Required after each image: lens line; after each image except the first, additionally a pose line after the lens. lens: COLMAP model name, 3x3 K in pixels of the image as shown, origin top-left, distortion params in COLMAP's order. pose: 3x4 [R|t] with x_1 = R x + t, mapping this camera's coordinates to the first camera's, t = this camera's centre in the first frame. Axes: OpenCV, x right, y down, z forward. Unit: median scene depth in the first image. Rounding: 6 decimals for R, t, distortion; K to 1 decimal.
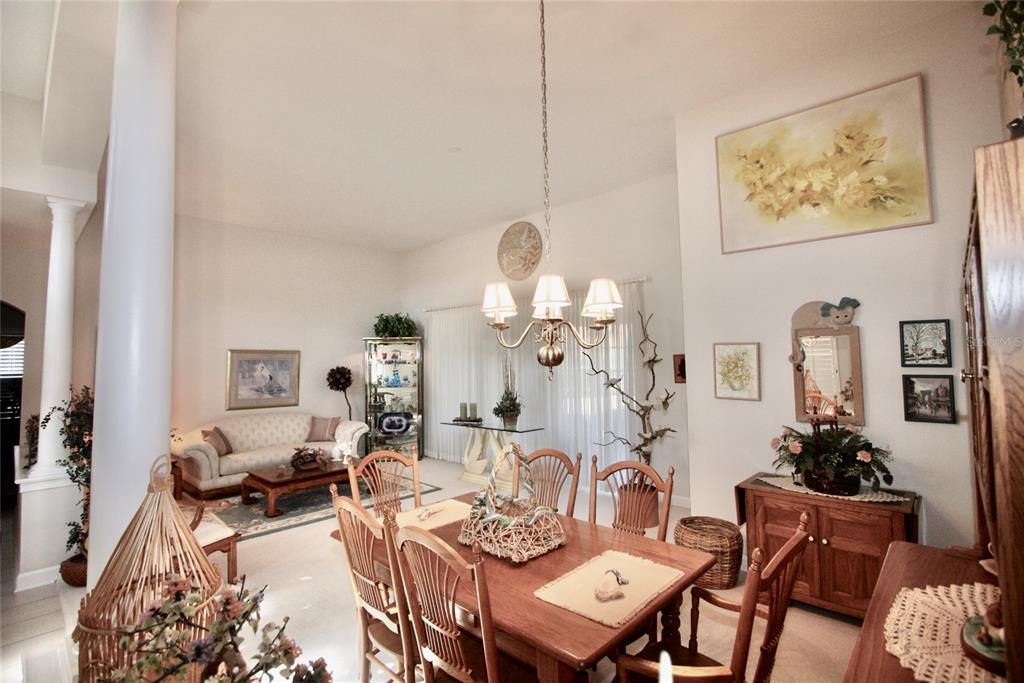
lens RADIAL K [[473.8, 0, 512.0], [0, 473.8, 341.5], [0, 0, 1]] dist [-0.025113, -0.000033]
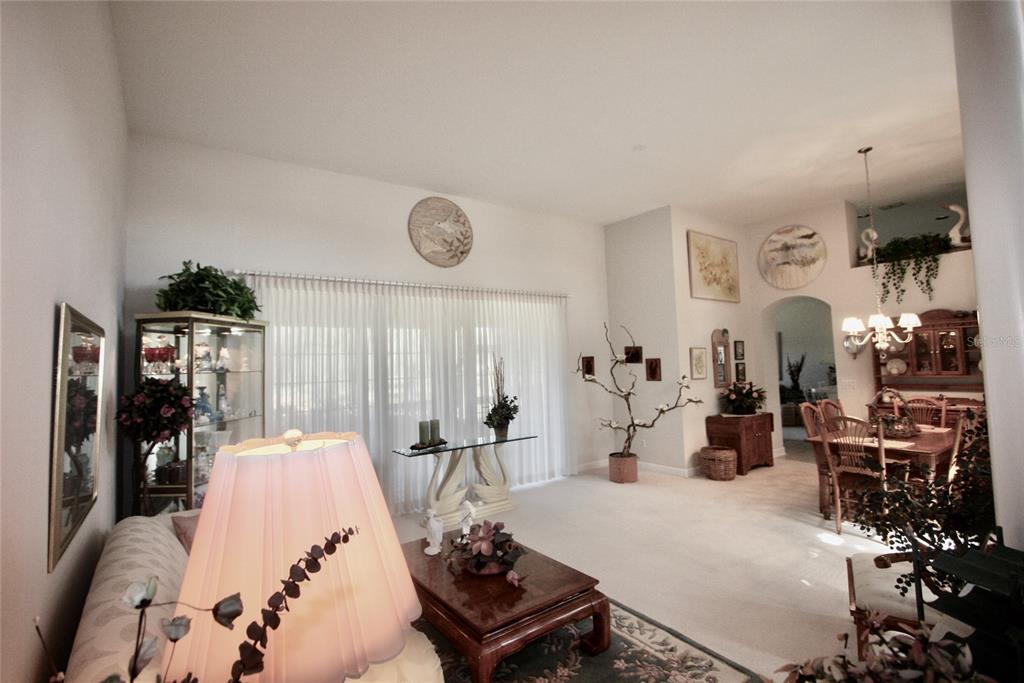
lens RADIAL K [[472.7, 0, 512.0], [0, 472.7, 341.5], [0, 0, 1]] dist [-0.000848, -0.000057]
pose [[0.191094, 0.059002, 0.979797, -0.778700], [-0.009890, 0.998257, -0.058184, 0.049716], [-0.981522, 0.001428, 0.191345, 0.729331]]
